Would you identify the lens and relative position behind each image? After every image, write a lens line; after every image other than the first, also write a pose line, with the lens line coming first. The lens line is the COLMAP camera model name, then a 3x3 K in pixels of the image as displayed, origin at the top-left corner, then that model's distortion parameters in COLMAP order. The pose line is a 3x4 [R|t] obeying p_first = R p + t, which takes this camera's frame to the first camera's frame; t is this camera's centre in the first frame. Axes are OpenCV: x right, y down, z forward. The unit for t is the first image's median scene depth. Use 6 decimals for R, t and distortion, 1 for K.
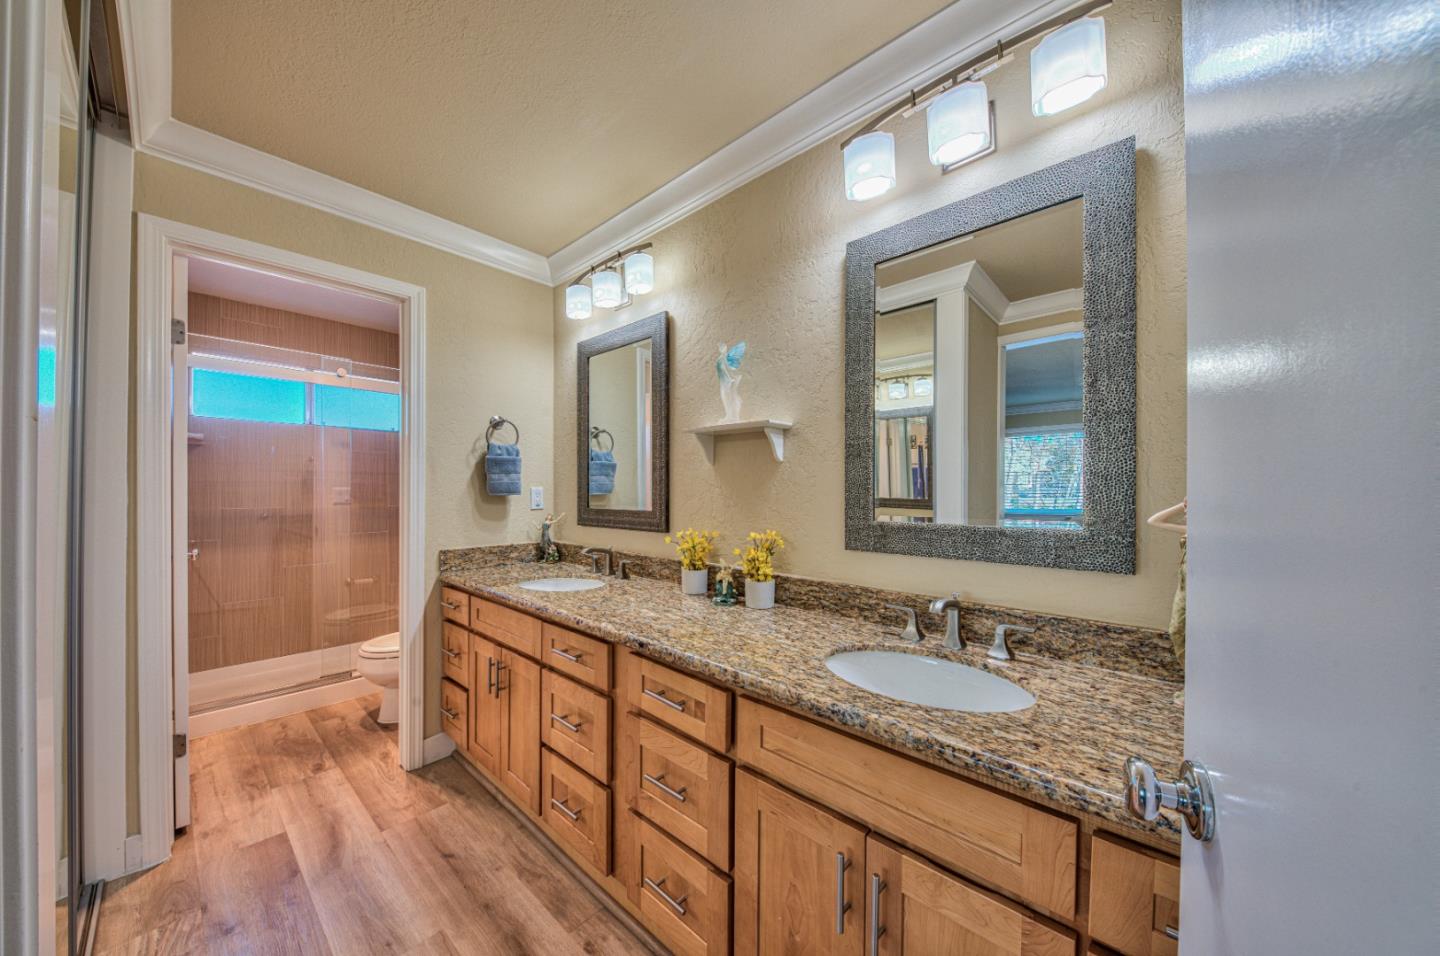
lens RADIAL K [[501.9, 0, 716.3], [0, 501.9, 502.6], [0, 0, 1]] dist [0.001731, -0.003029]
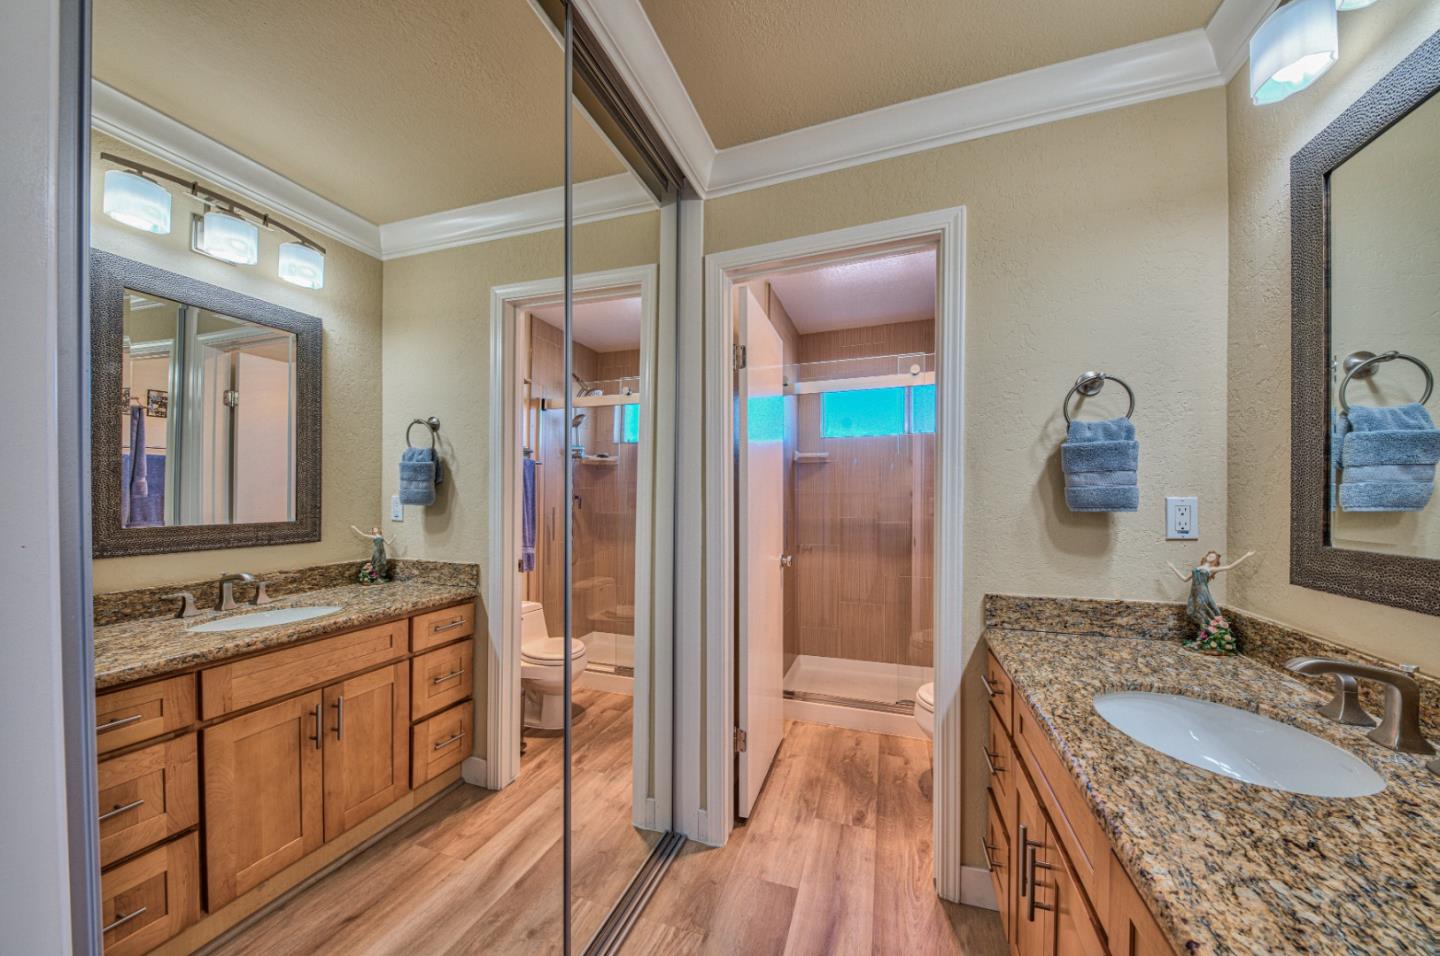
lens RADIAL K [[501.9, 0, 716.3], [0, 501.9, 502.6], [0, 0, 1]] dist [0.001731, -0.003029]
pose [[0.388203, 0.002853, -0.921569, -0.075872], [-0.013911, 0.999899, -0.002765, -0.017907], [0.921469, 0.013893, 0.388204, 0.396460]]
